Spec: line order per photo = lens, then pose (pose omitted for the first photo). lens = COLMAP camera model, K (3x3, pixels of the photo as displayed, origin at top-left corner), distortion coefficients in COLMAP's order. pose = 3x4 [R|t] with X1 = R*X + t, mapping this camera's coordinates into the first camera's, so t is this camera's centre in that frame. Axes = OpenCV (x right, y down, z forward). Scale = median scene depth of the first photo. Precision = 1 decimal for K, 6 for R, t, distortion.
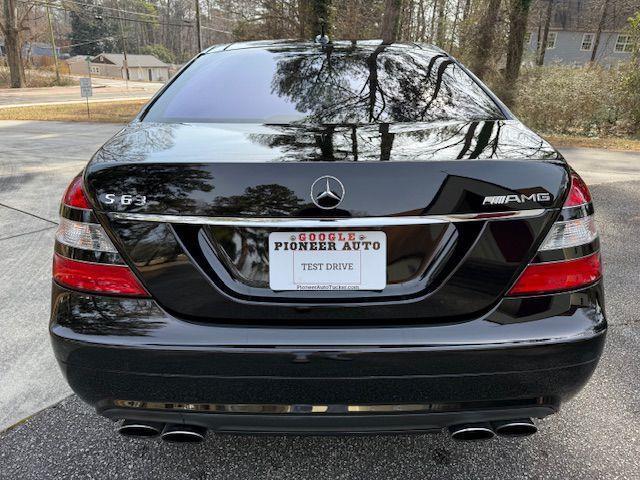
lens RADIAL K [[457.3, 0, 320.1], [0, 457.3, 240.2], [0, 0, 1]] dist [0.008141, -0.006624]
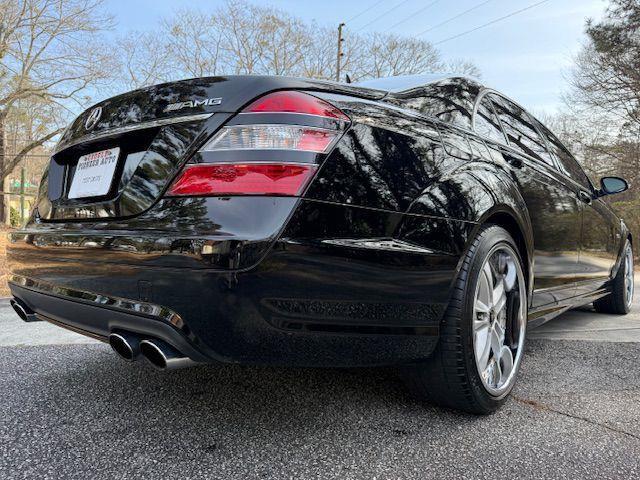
lens RADIAL K [[457.3, 0, 320.1], [0, 457.3, 240.2], [0, 0, 1]] dist [0.008141, -0.006624]
pose [[0.752994, 0.022033, -0.657659, 1.317683], [-0.234279, 0.942926, -0.236650, 0.367474], [0.614909, 0.332272, 0.715180, 0.544817]]
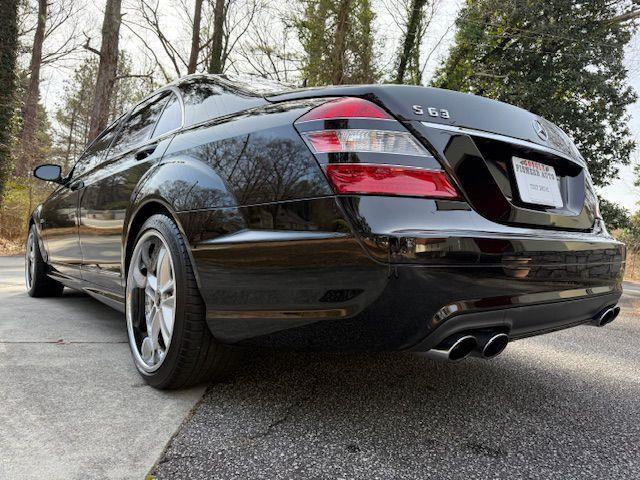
lens RADIAL K [[444.1, 0, 318.7], [0, 444.1, 241.2], [0, 0, 1]] dist [0.011221, -0.000868]
pose [[0.764155, 0.010747, 0.644943, -1.305275], [0.184502, 0.954445, -0.234509, 0.394751], [-0.618083, 0.298194, 0.727361, 0.503051]]
